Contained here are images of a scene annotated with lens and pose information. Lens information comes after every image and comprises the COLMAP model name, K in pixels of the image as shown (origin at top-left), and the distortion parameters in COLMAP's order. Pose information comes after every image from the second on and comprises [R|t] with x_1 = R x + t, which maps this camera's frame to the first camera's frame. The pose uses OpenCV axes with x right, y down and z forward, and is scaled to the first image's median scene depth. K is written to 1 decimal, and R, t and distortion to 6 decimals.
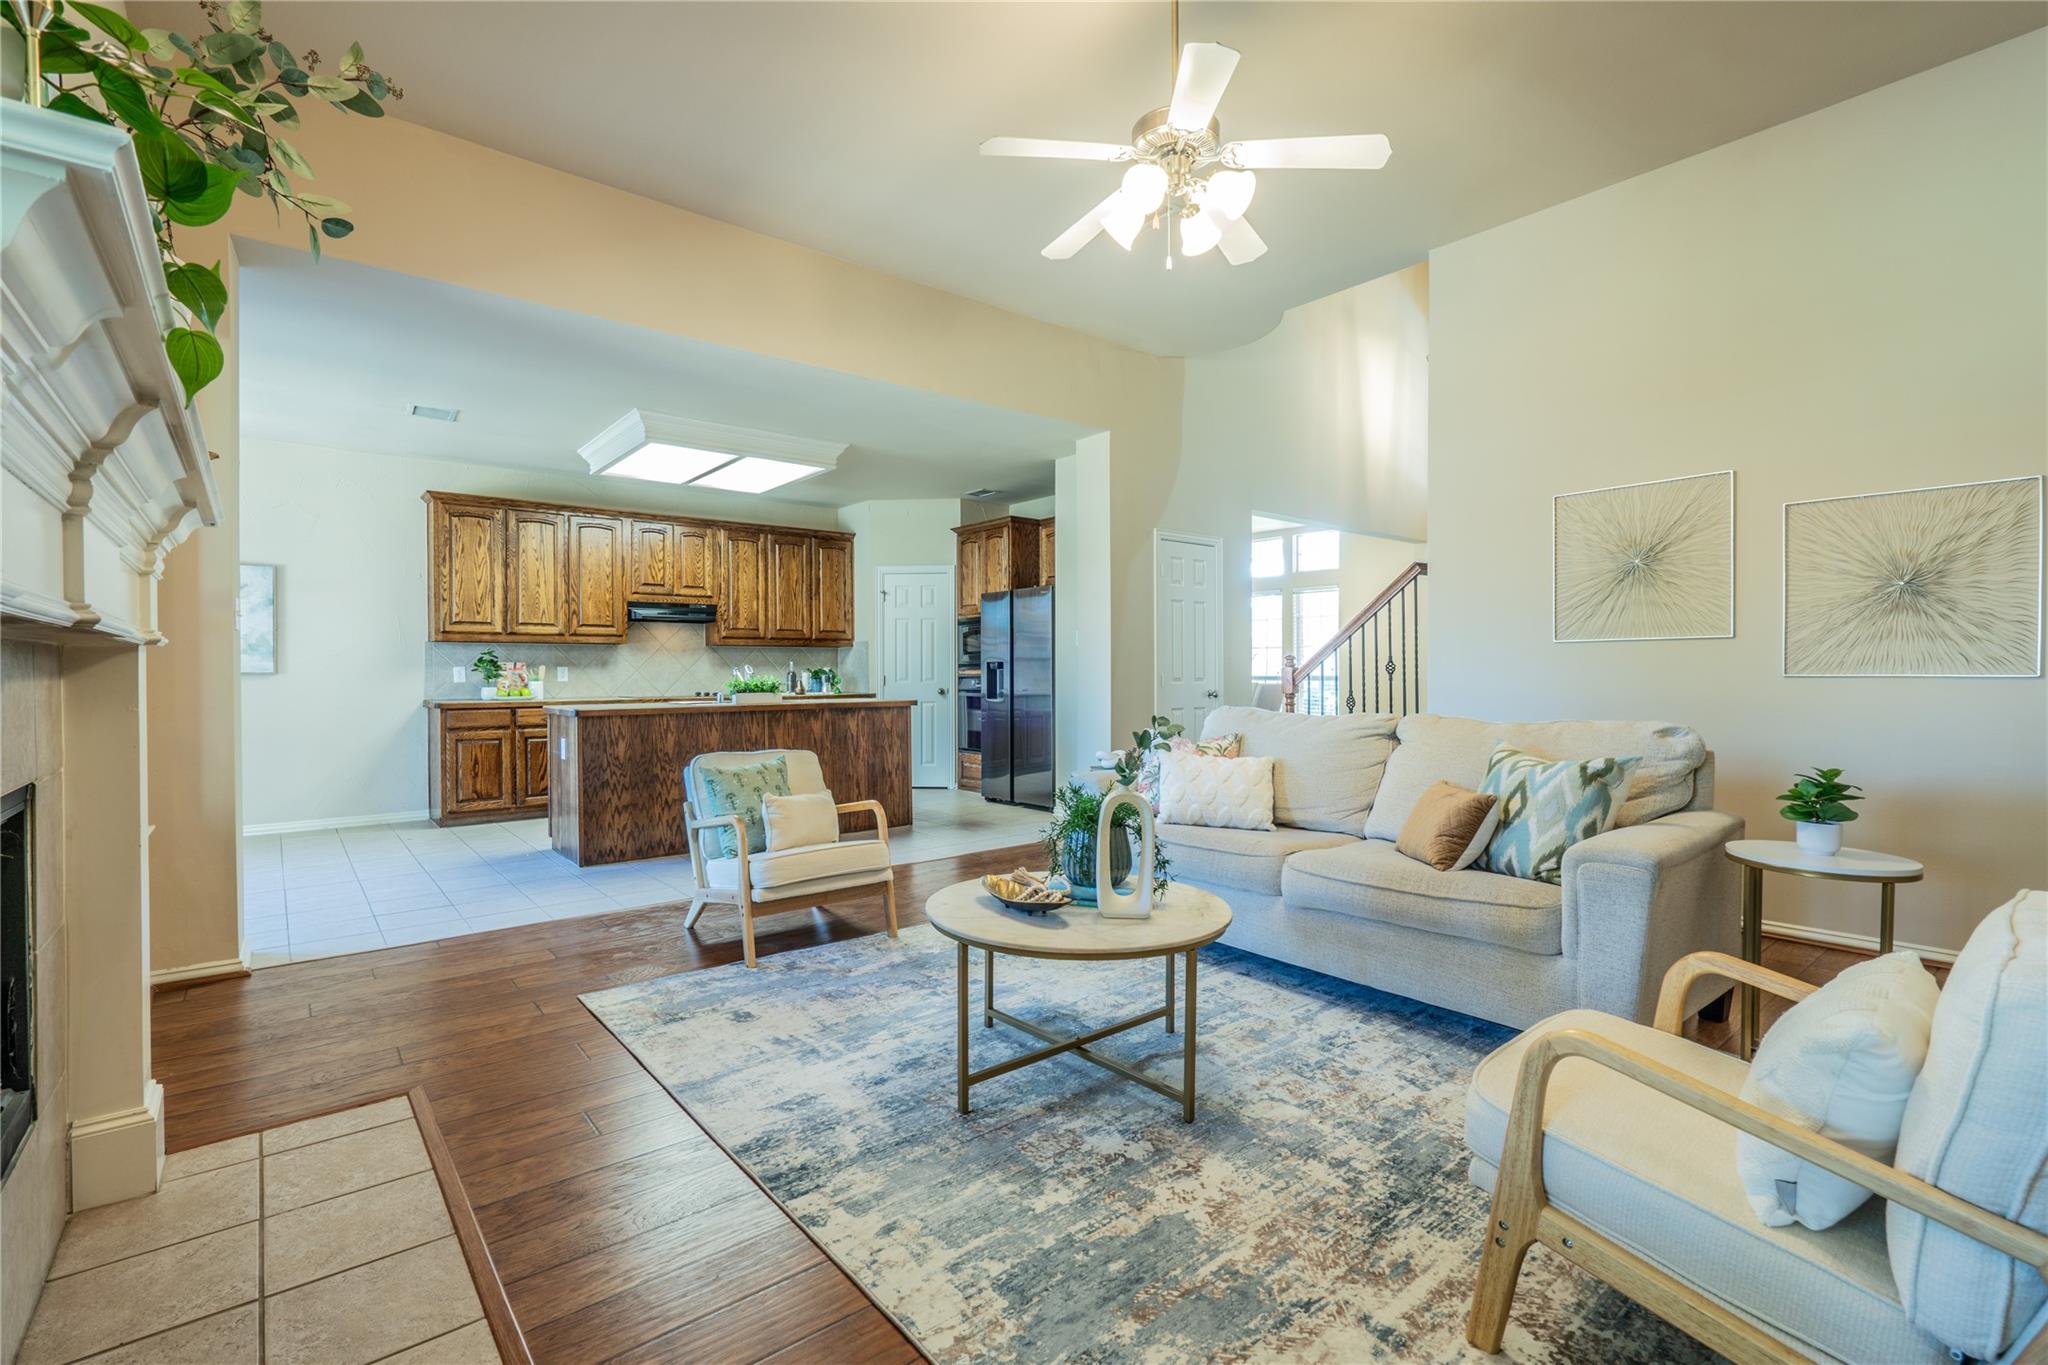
lens RADIAL K [[921.7, 0, 1018.9], [0, 921.7, 681.2], [0, 0, 1]] dist [-0.003644, 0.000103]
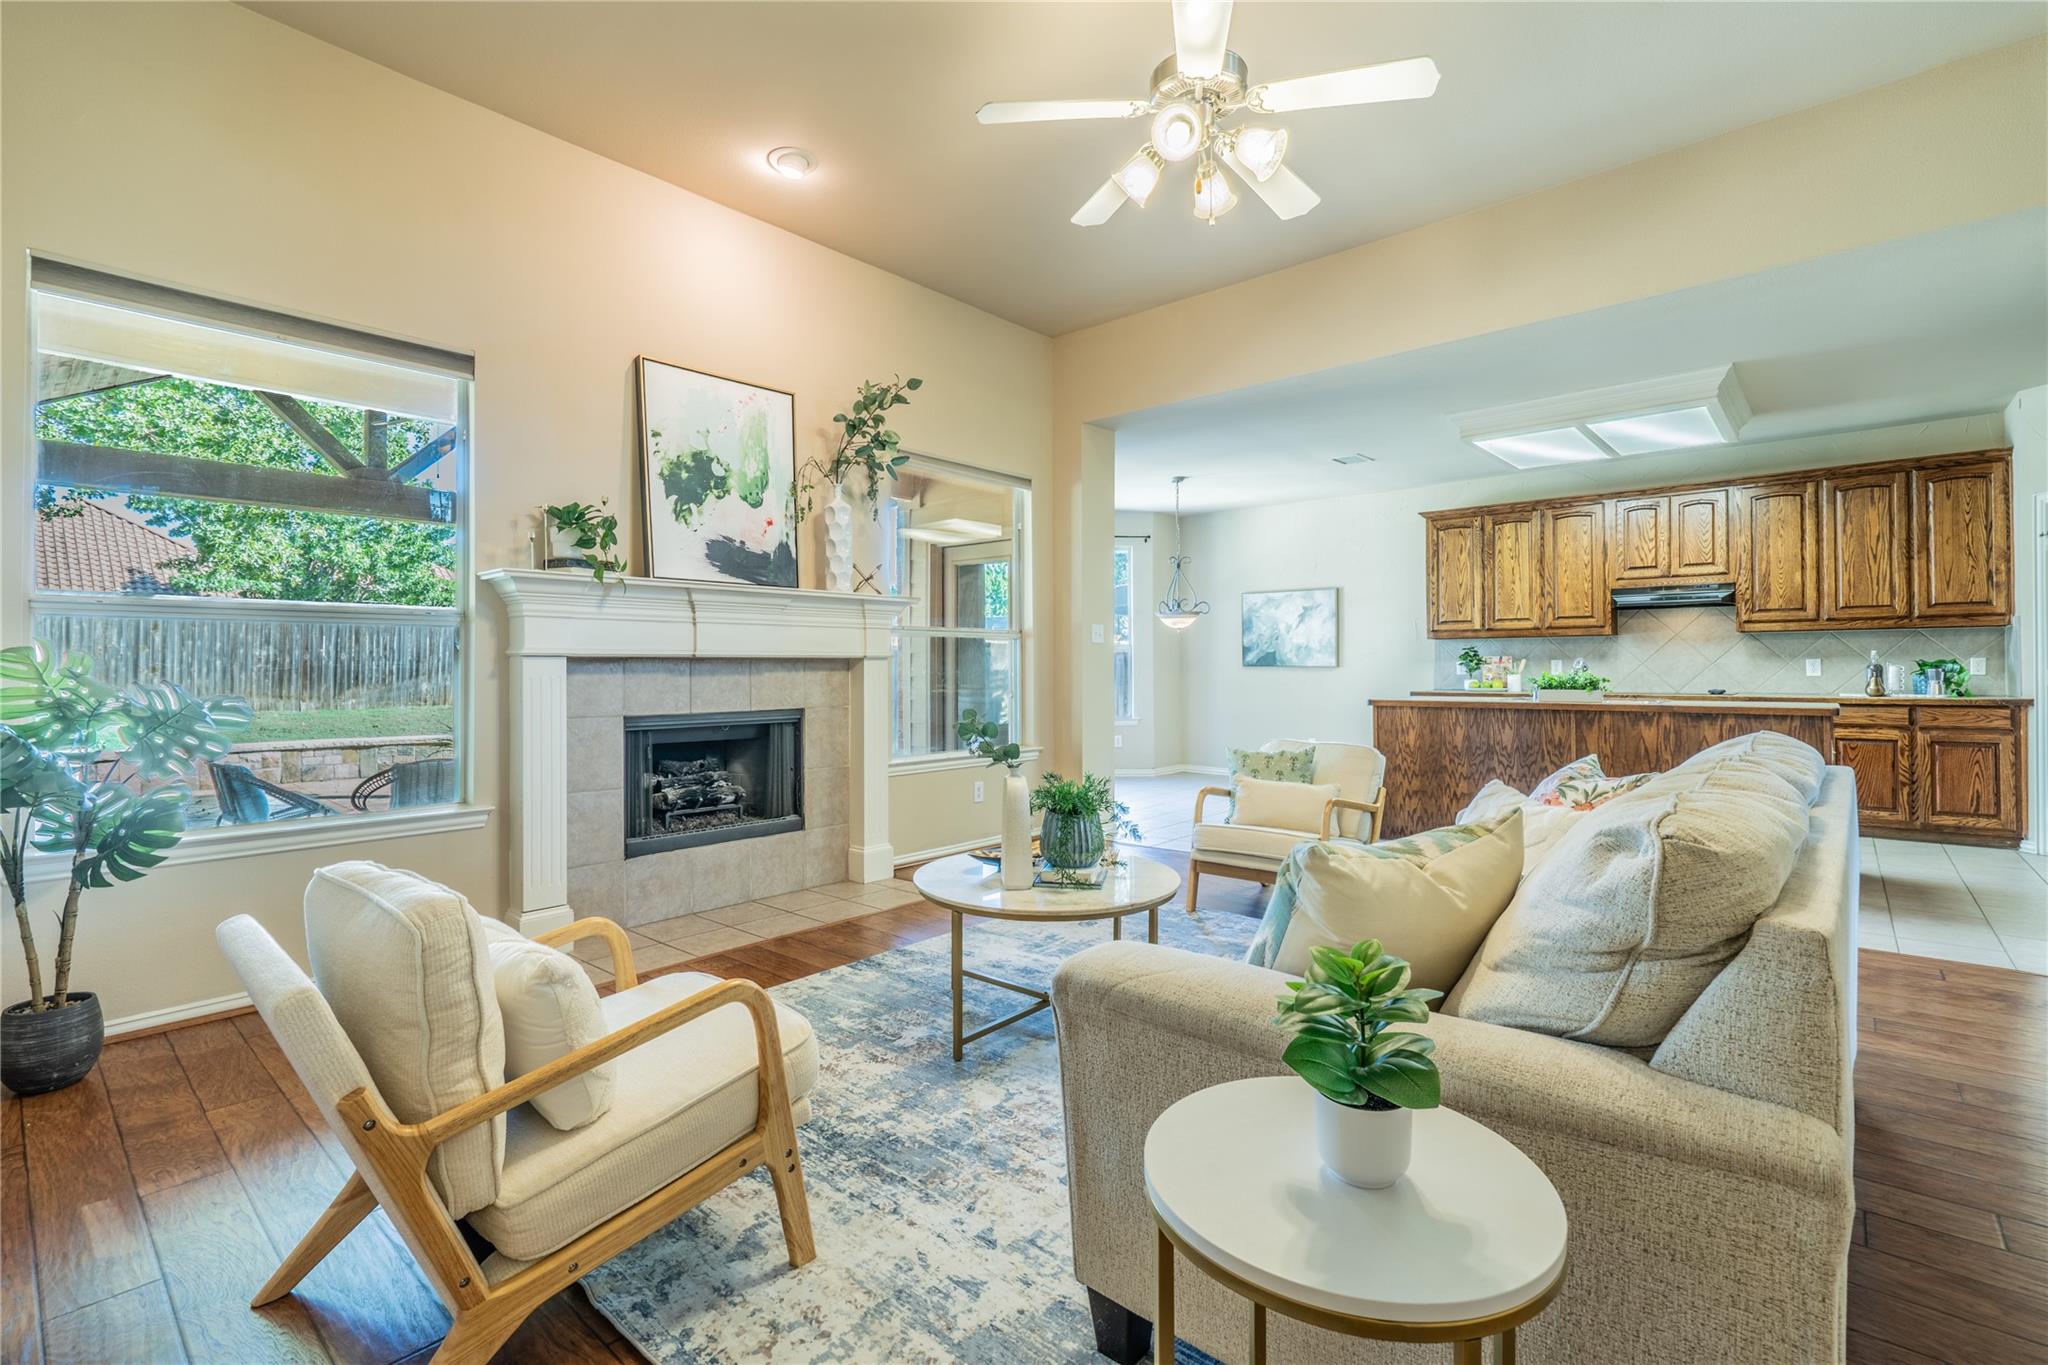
lens RADIAL K [[925.3, 0, 1019.2], [0, 925.3, 660.4], [0, 0, 1]] dist [-0.001640, 0.000791]
pose [[0.162399, -0.004475, -0.986715, 0.444607], [-0.006922, 0.999960, -0.005674, -0.006059], [0.986701, 0.007752, 0.162361, 0.291506]]
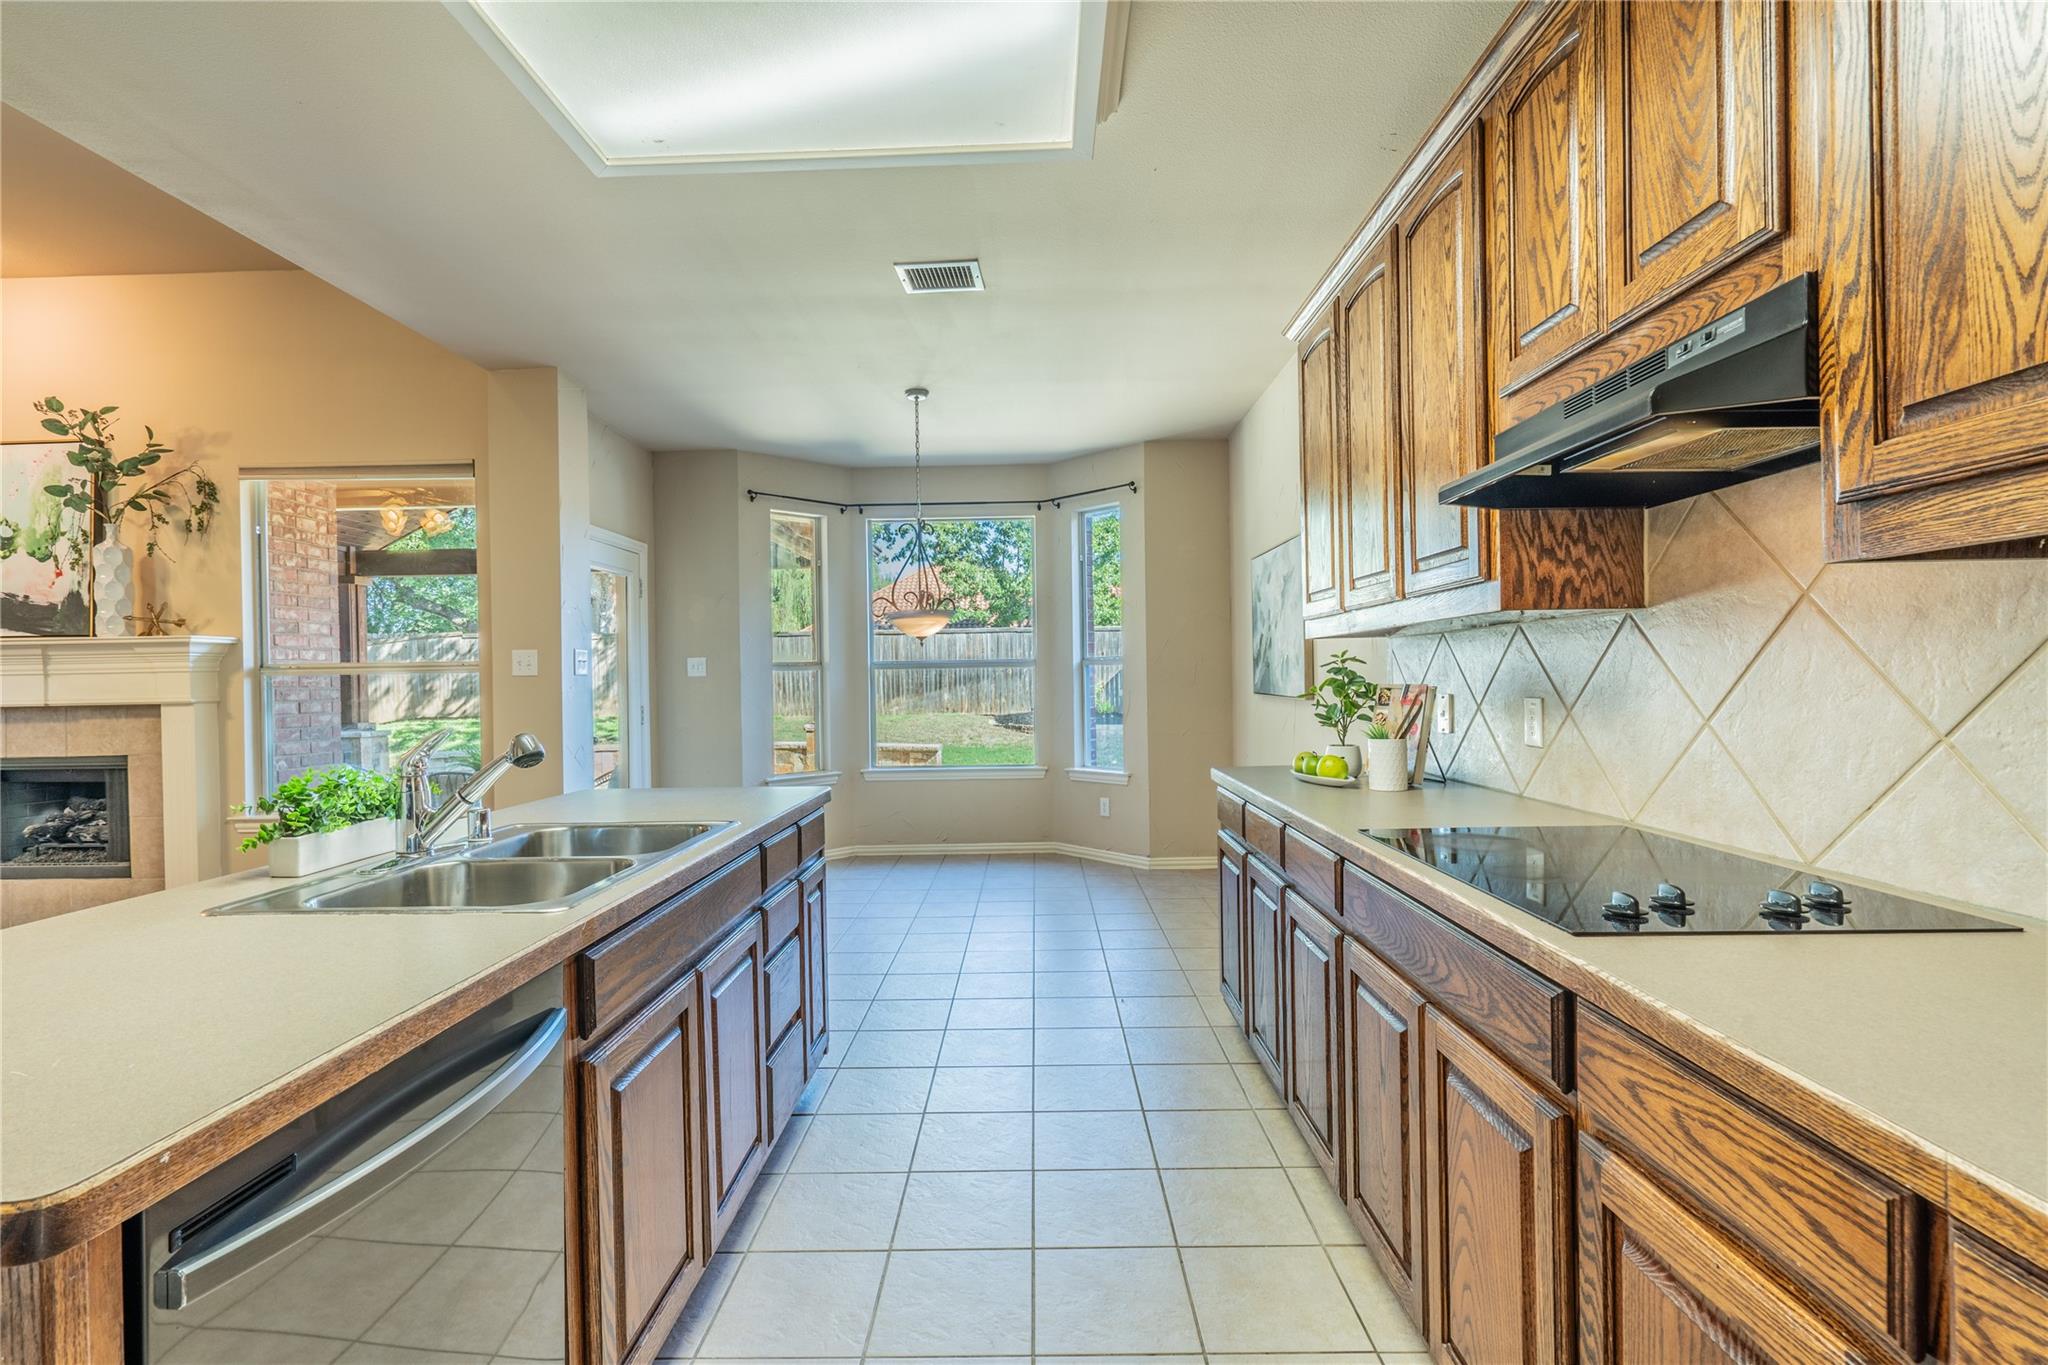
lens RADIAL K [[921.7, 0, 1018.9], [0, 921.7, 681.2], [0, 0, 1]] dist [-0.003644, 0.000103]
pose [[-0.644001, 0.019504, -0.764776, -0.171606], [0.012173, 0.999810, 0.015248, -0.030078], [0.764928, 0.000511, -0.644116, 1.185990]]
